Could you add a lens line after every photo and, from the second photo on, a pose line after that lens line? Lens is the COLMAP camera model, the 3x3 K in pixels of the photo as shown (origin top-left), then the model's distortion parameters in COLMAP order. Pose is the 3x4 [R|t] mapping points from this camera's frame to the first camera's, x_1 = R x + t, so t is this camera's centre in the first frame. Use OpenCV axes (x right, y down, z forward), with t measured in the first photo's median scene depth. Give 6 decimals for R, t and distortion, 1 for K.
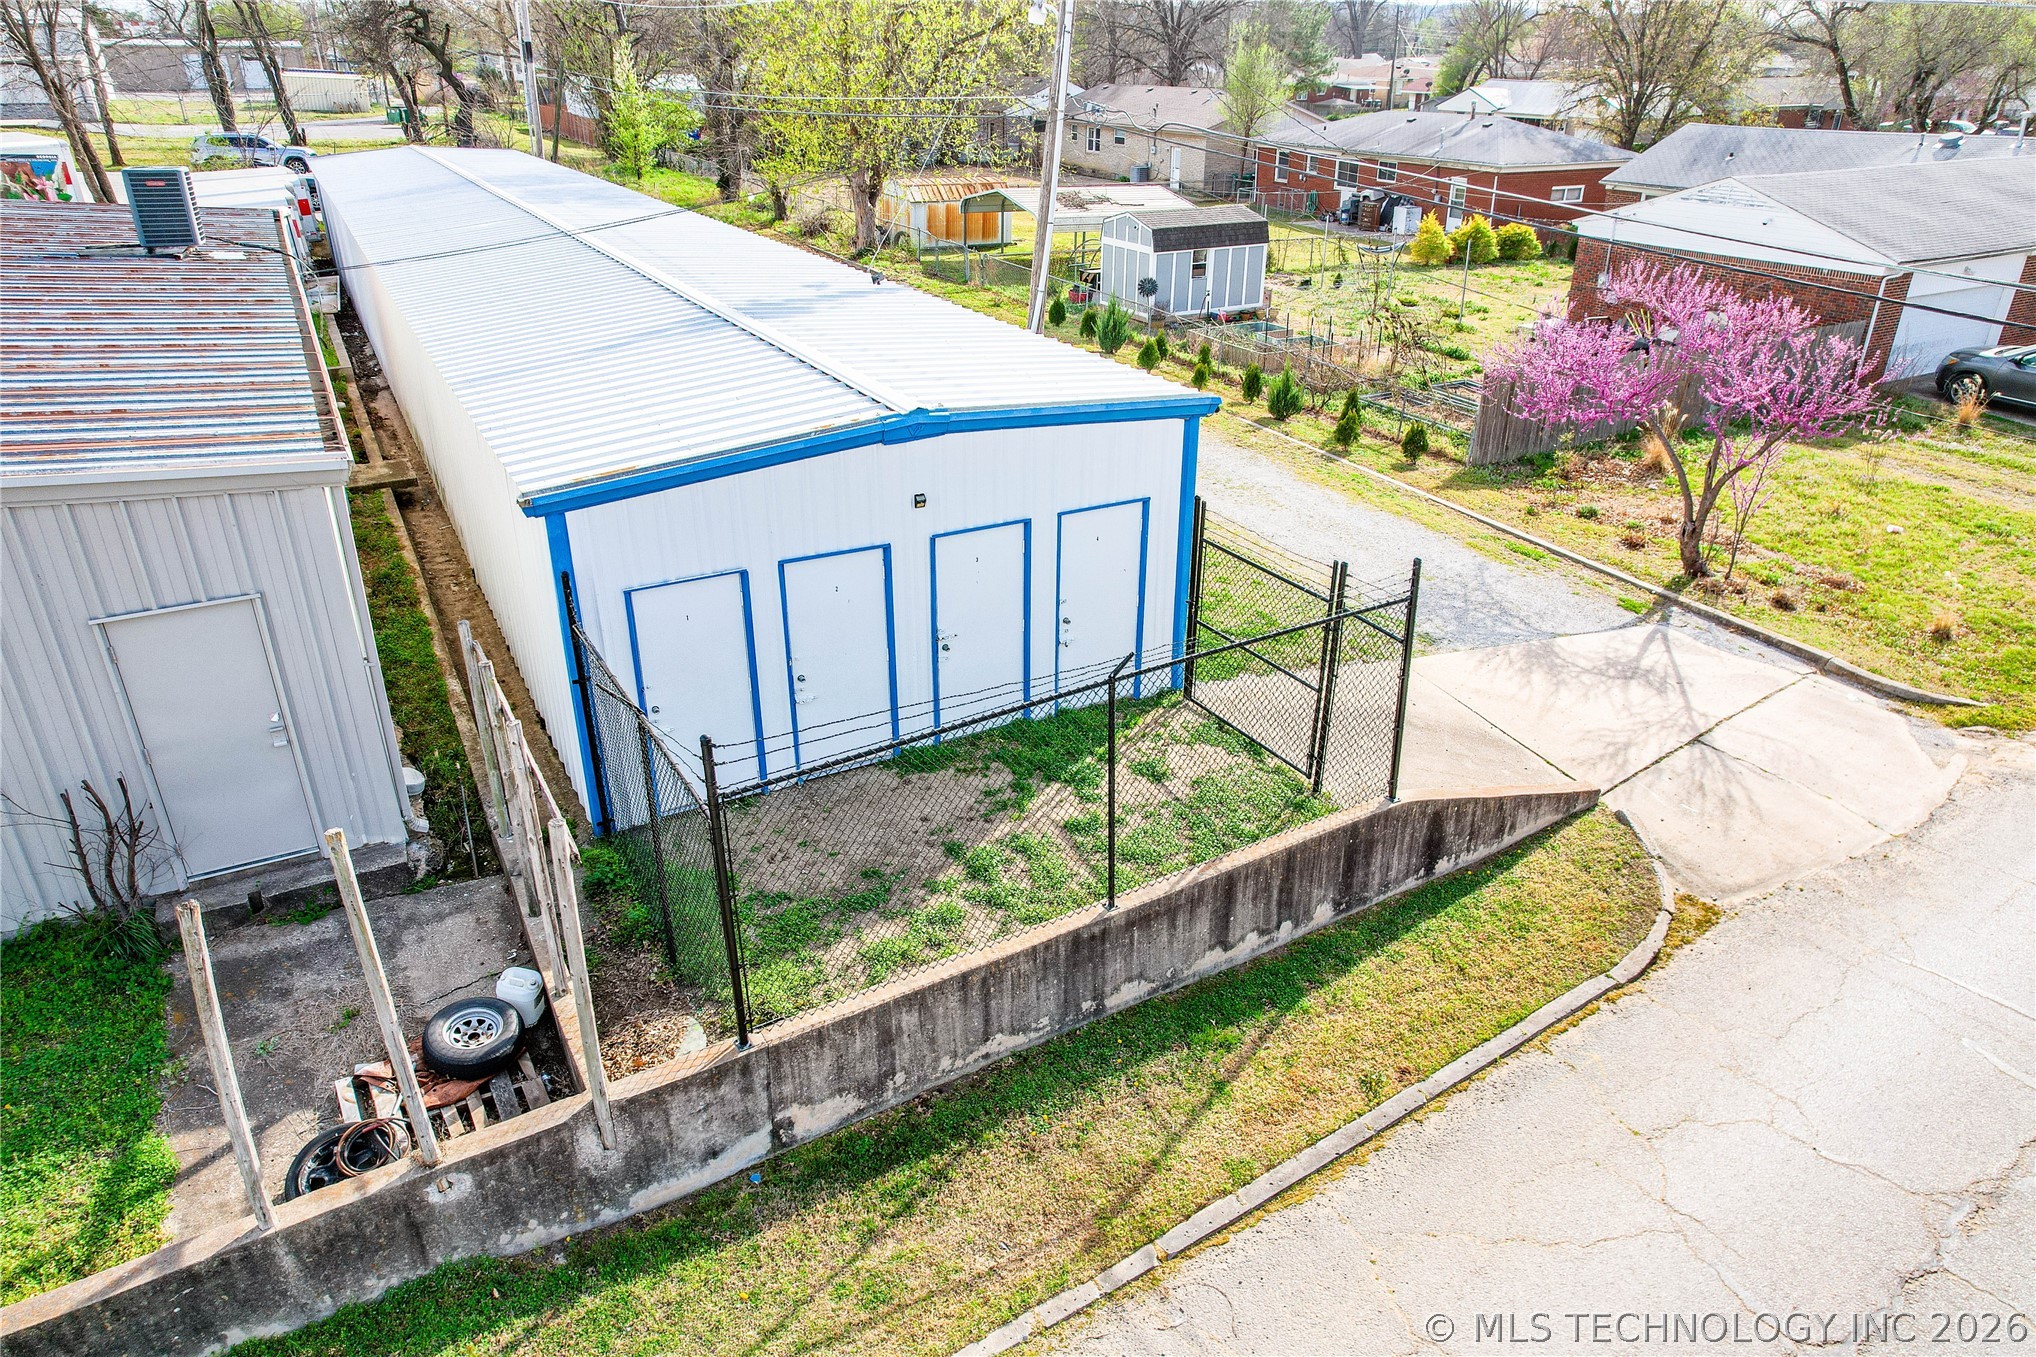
lens RADIAL K [[1309.0, 0, 1019.1], [0, 1309.0, 671.5], [0, 0, 1]] dist [-0.067636, 0.059542]
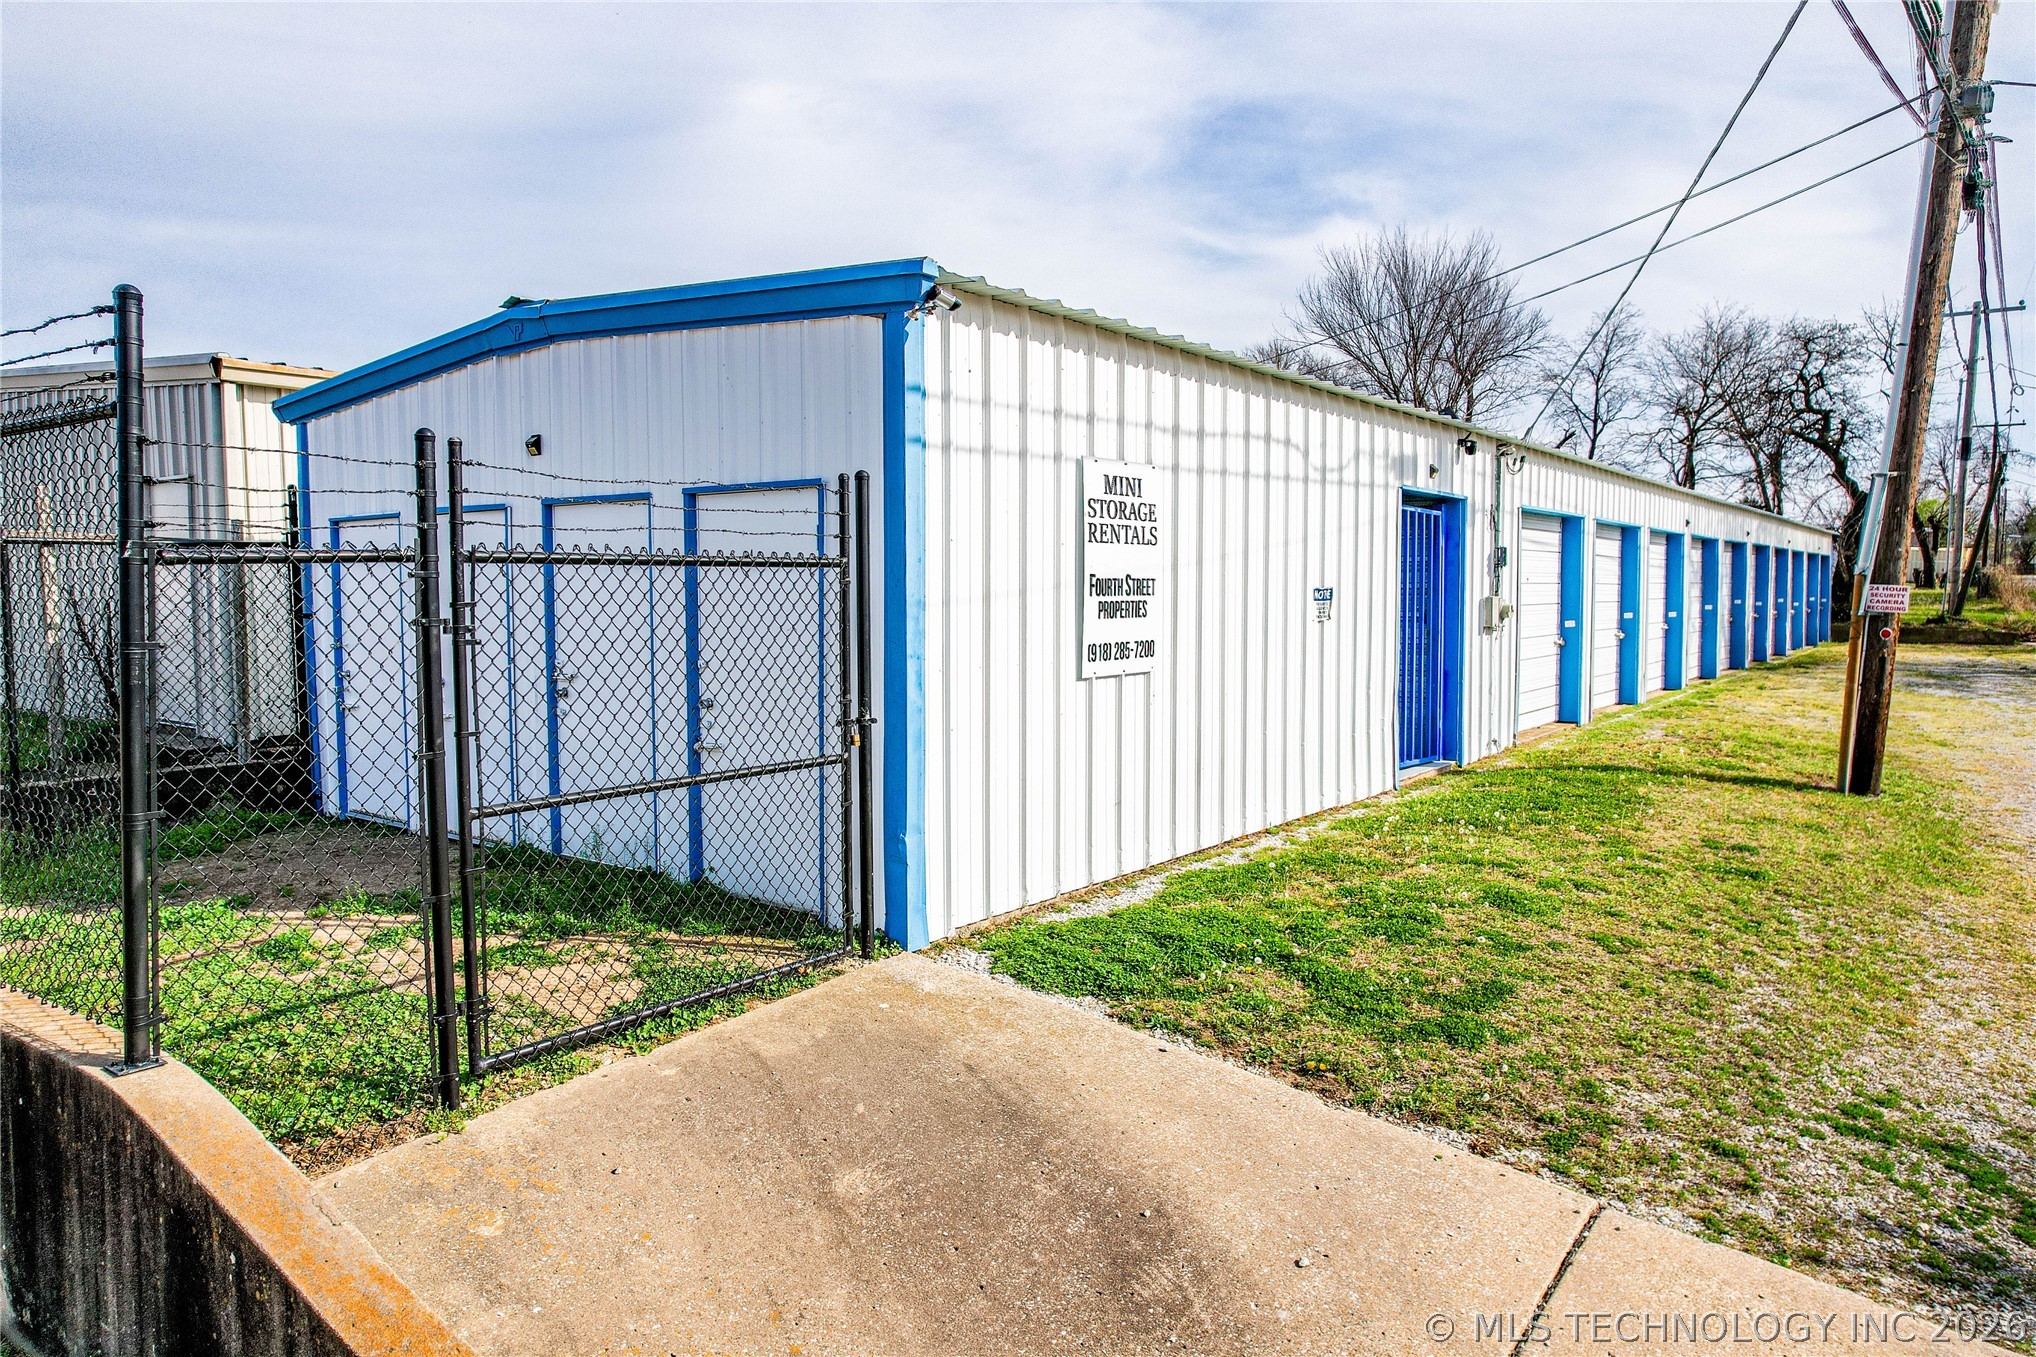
lens RADIAL K [[1319.1, 0, 1018.0], [0, 1319.1, 678.5], [0, 0, 1]] dist [-0.049219, 0.024138]
pose [[0.406713, 0.059301, -0.911629, 0.597912], [-0.389456, 0.913925, -0.114302, -0.036359], [0.826382, 0.401528, 0.394801, 0.909731]]
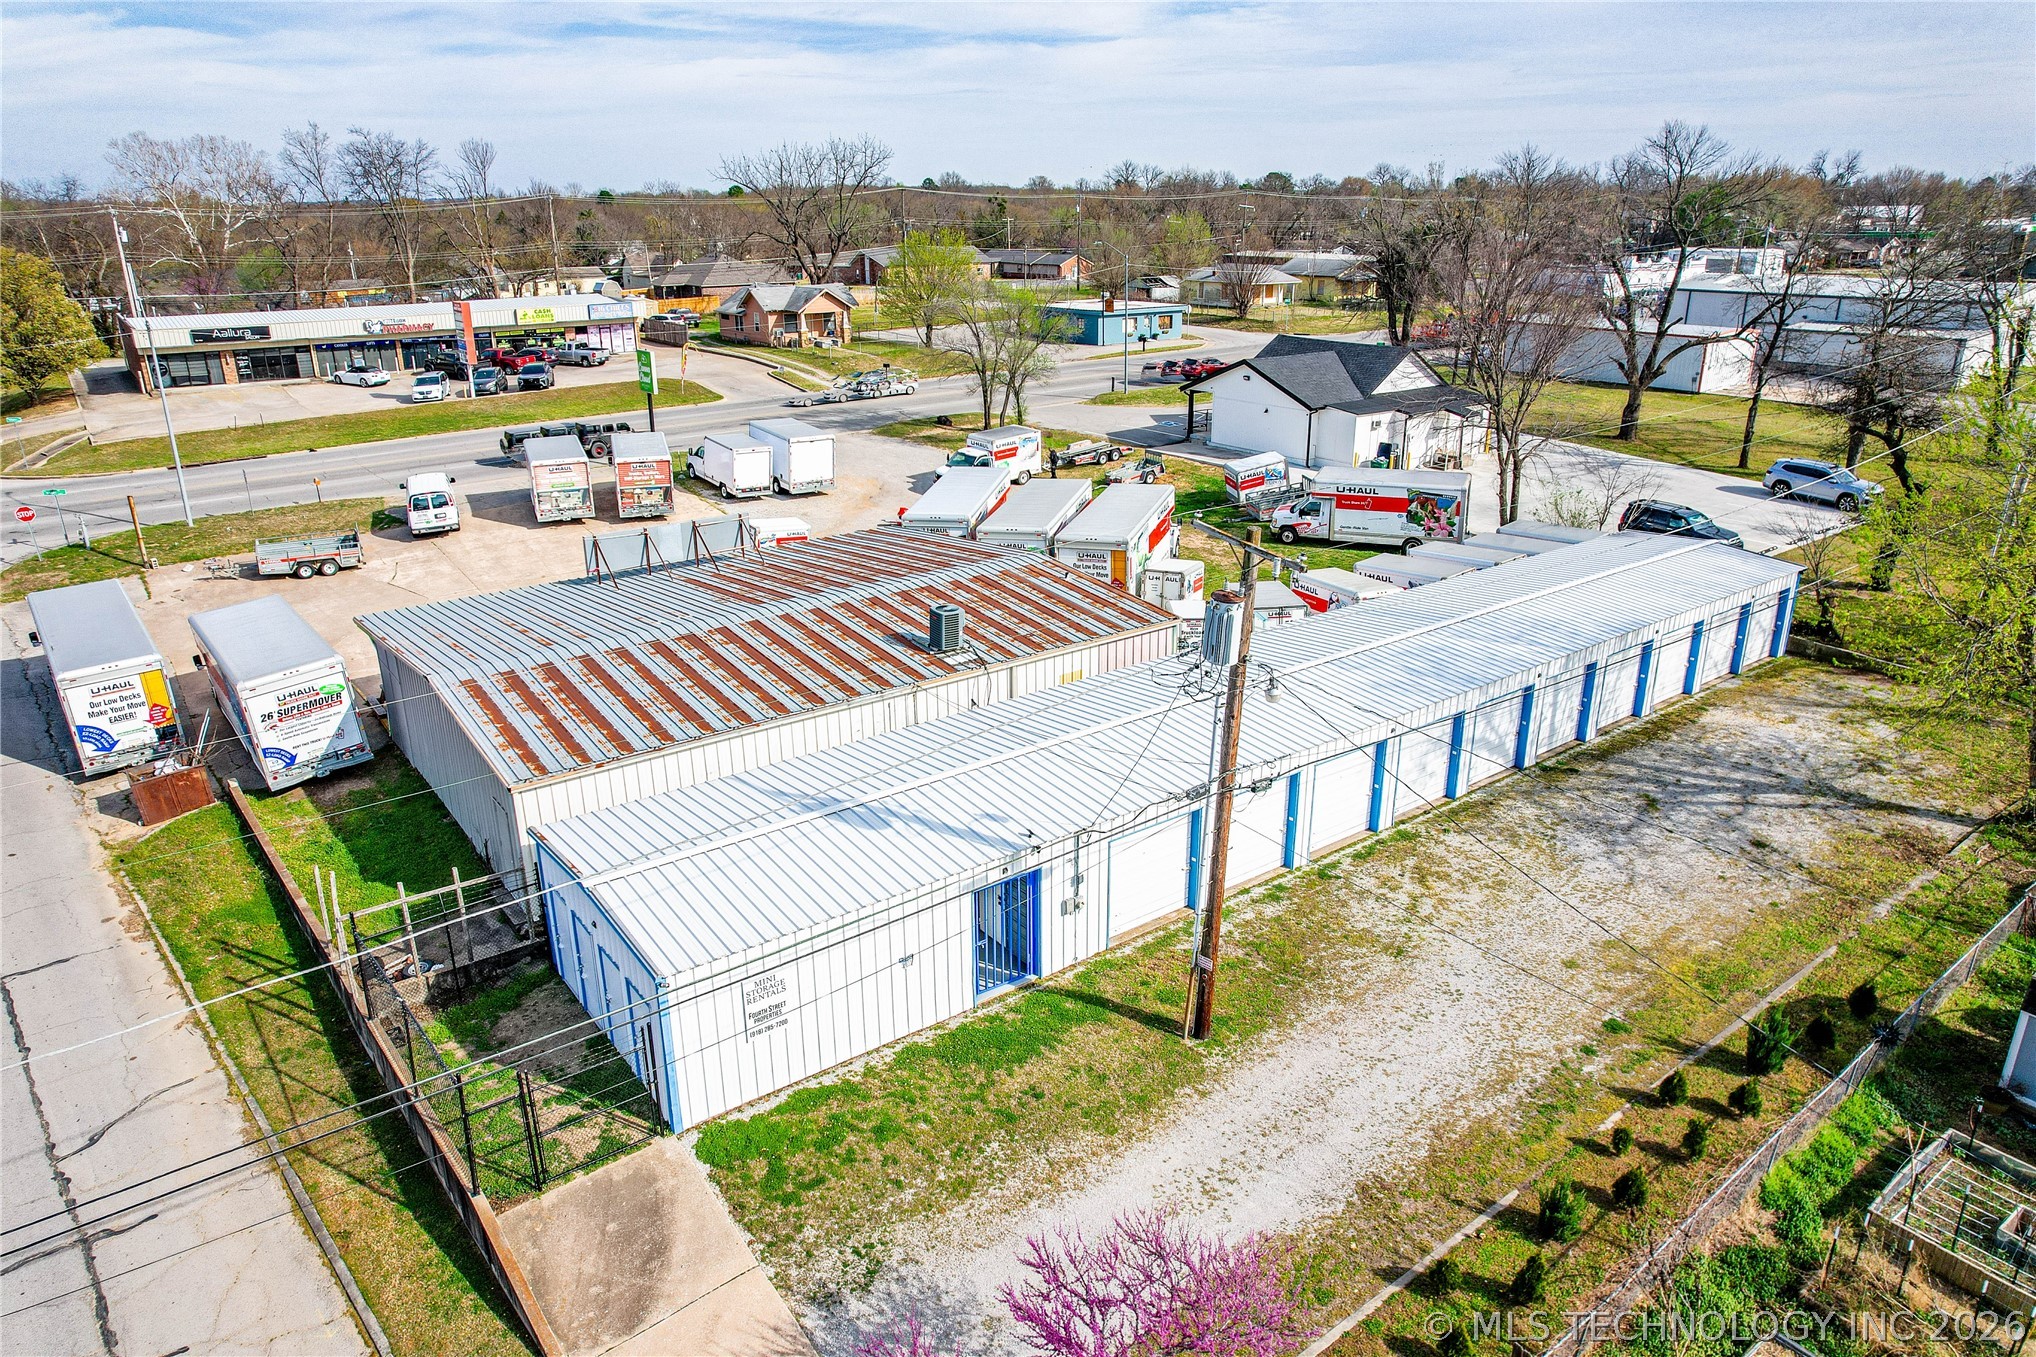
lens RADIAL K [[1309.0, 0, 1019.1], [0, 1309.0, 671.5], [0, 0, 1]] dist [-0.067636, 0.059542]
pose [[0.140590, 0.337511, -0.930764, 1.583782], [-0.422011, 0.870851, 0.252042, -1.131970], [0.895623, 0.357358, 0.264866, 0.846006]]
